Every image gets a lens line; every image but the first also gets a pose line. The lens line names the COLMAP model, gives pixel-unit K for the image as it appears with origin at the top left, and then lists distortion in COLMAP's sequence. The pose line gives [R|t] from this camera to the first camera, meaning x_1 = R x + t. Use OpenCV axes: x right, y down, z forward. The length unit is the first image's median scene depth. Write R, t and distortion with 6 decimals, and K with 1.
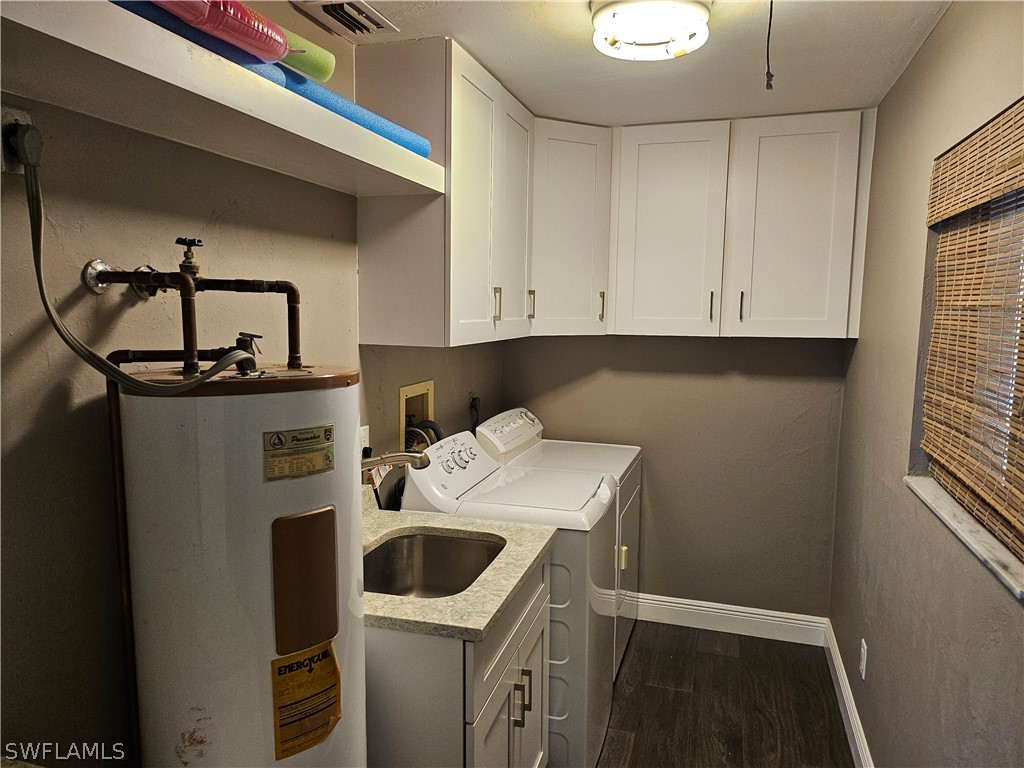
lens RADIAL K [[720.7, 0, 513.1], [0, 720.7, 382.1], [0, 0, 1]] dist [0.060916, -0.057753]
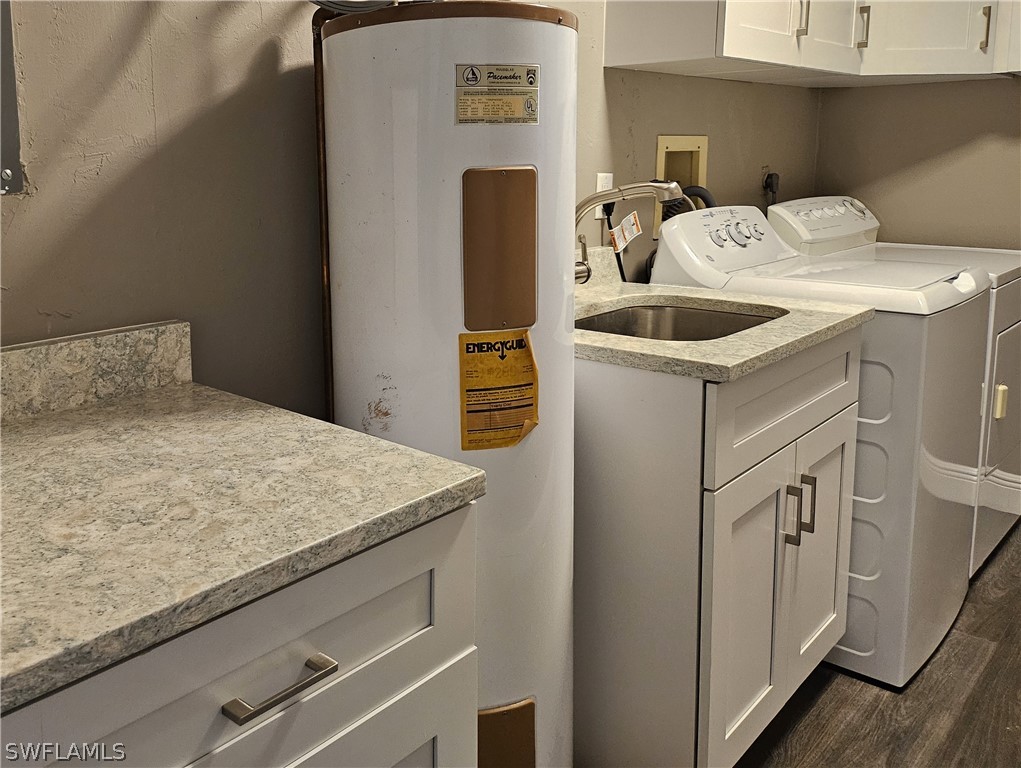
lens RADIAL K [[903.3, 0, 405.1], [0, 903.3, 279.3], [0, 0, 1]] dist [0.098140, -0.104545]
pose [[0.892794, 0.046330, -0.448077, 0.065549], [-0.032493, 0.998729, 0.038523, 0.188907], [0.449292, -0.019834, 0.893165, -0.001182]]
